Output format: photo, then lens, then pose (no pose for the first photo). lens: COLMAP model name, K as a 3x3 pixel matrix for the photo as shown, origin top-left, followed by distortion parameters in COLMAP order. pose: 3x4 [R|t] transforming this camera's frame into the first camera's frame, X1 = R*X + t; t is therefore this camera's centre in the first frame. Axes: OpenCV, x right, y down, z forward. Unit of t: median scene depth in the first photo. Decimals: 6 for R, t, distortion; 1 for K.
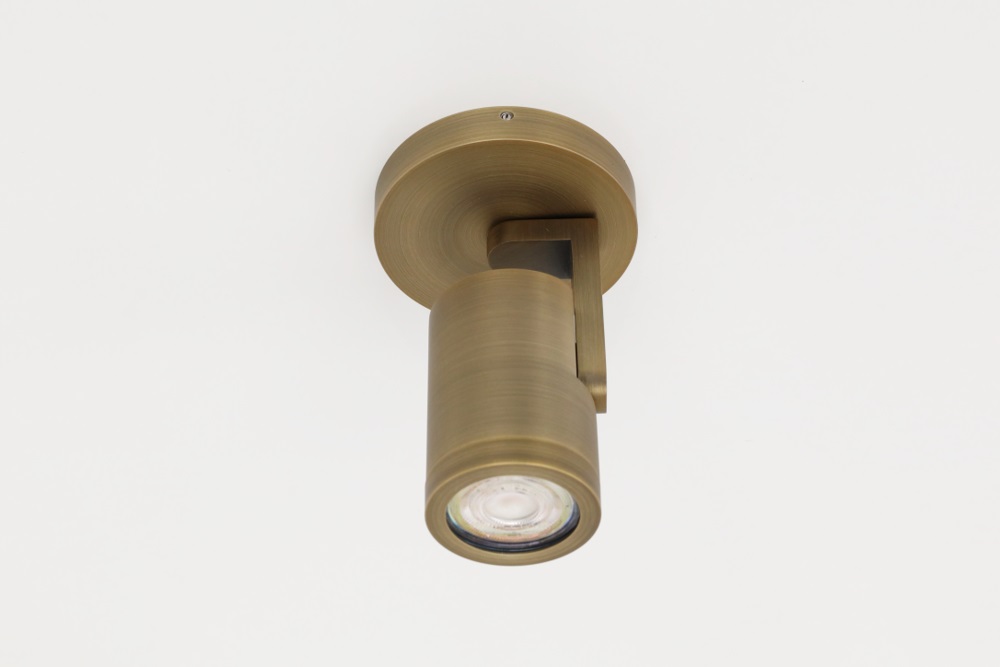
lens RADIAL K [[2060.2, 0, 500.5], [0, 2060.2, 336.4], [0, 0, 1]] dist [0.157935, 0.000000]
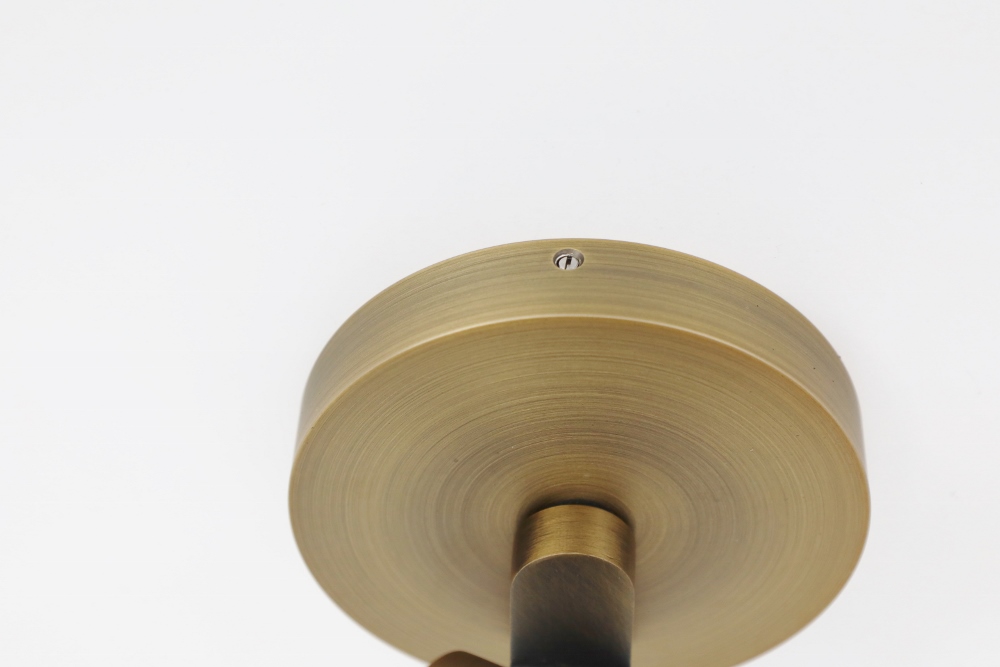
lens RADIAL K [[2060.2, 0, 505.7], [0, 2060.2, 330.0], [0, 0, 1]] dist [0.157935, 0.000000]
pose [[0.997205, -0.010231, -0.074007, 0.021573], [0.004526, 0.997032, -0.076854, -0.058487], [0.074573, 0.076304, 0.994292, 0.563401]]
